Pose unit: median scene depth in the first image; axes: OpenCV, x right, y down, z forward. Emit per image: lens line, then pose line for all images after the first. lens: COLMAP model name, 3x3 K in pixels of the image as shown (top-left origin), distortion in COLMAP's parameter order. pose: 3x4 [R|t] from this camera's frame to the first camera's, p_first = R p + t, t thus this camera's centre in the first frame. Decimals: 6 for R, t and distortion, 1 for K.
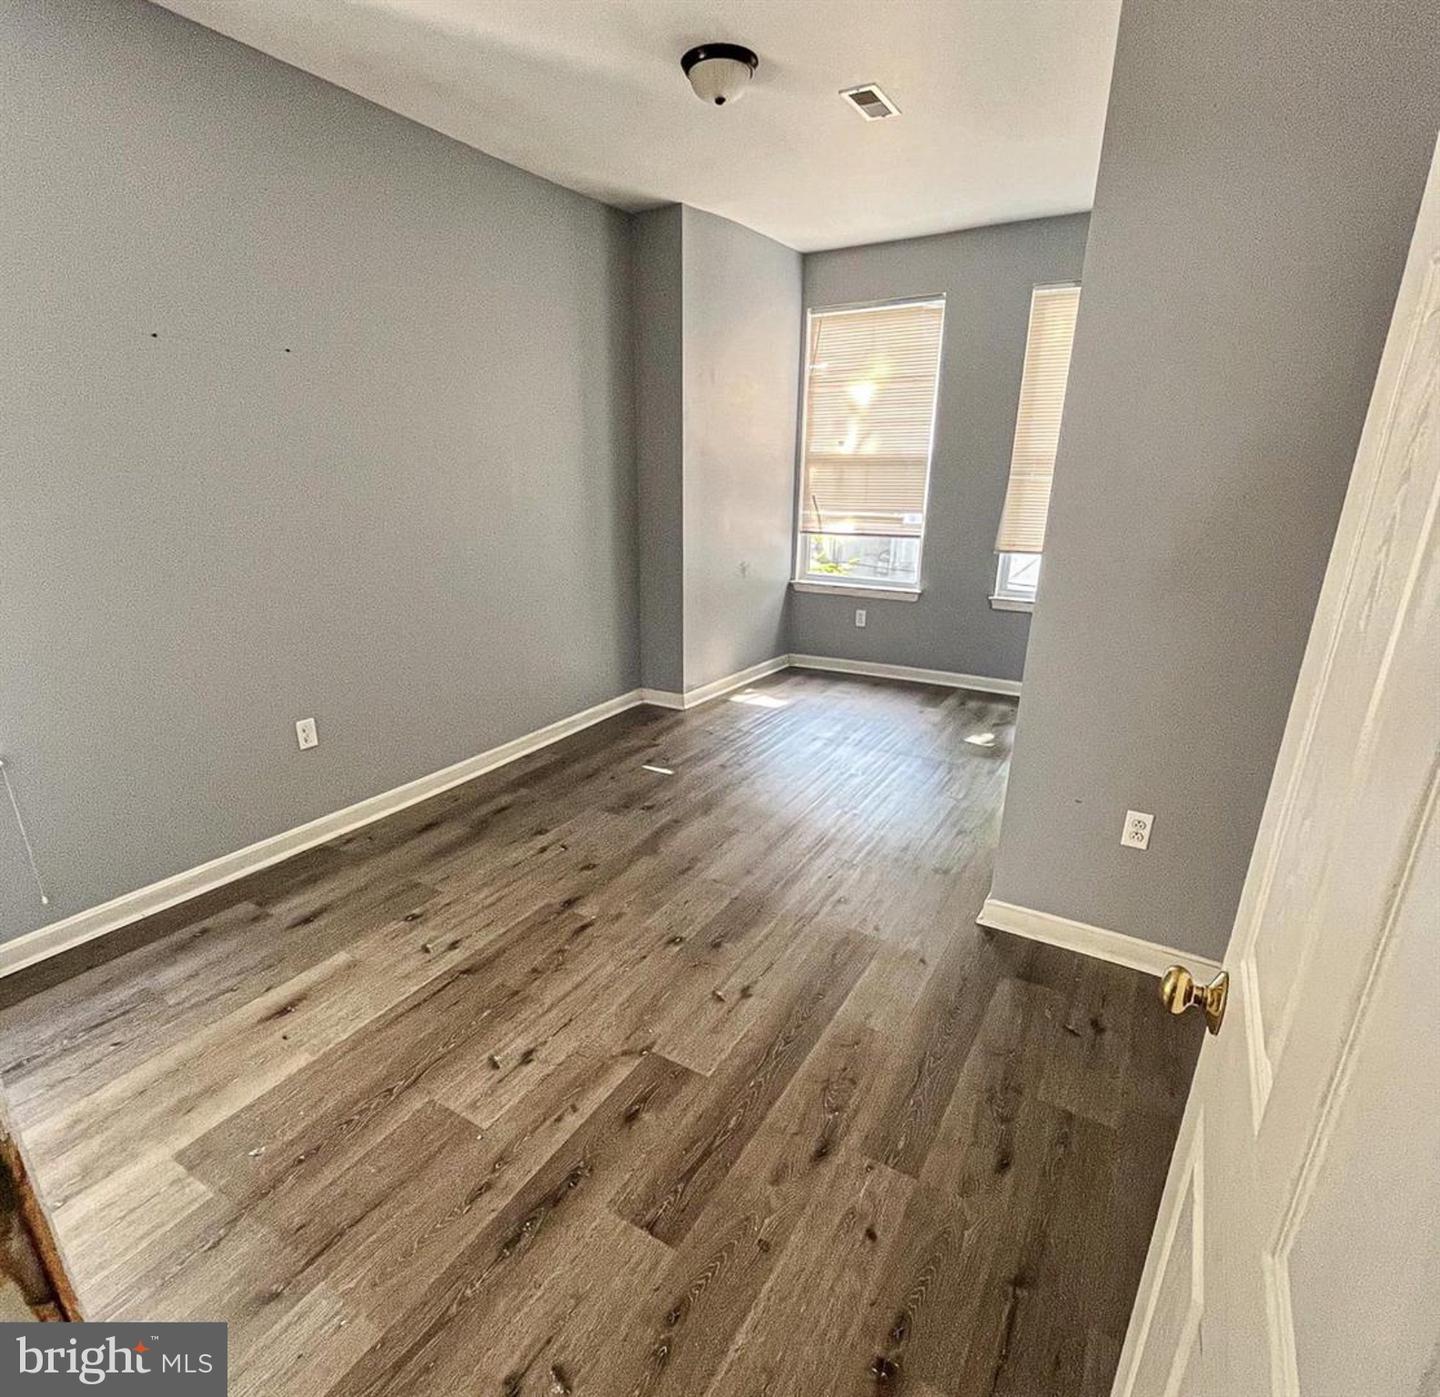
lens RADIAL K [[778.7, 0, 718.5], [0, 778.7, 704.2], [0, 0, 1]] dist [0.002007, -0.002679]
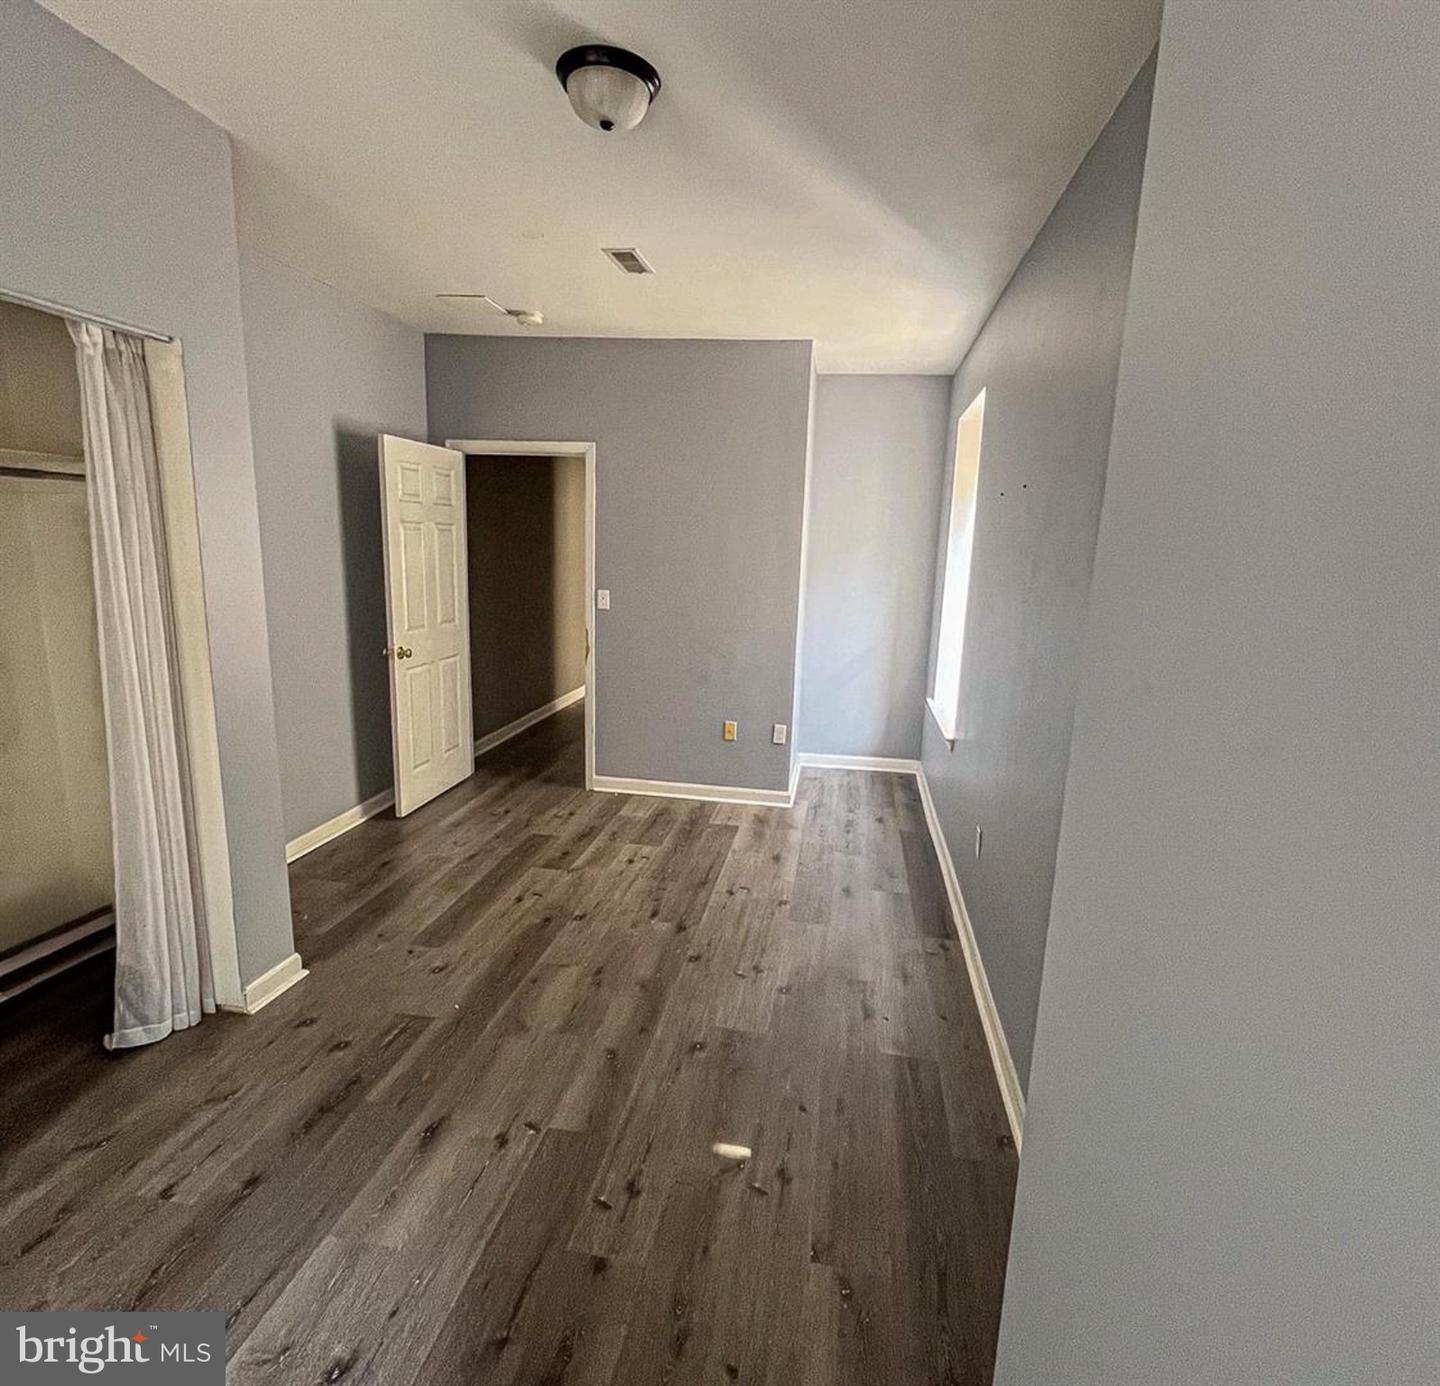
lens RADIAL K [[778.7, 0, 721.1], [0, 778.7, 693.4], [0, 0, 1]] dist [0.002007, -0.002679]
pose [[-0.929583, 0.026703, -0.367645, 0.224240], [-0.155785, 0.875464, 0.457487, -0.762437], [0.334076, 0.482546, -0.809656, 2.247975]]
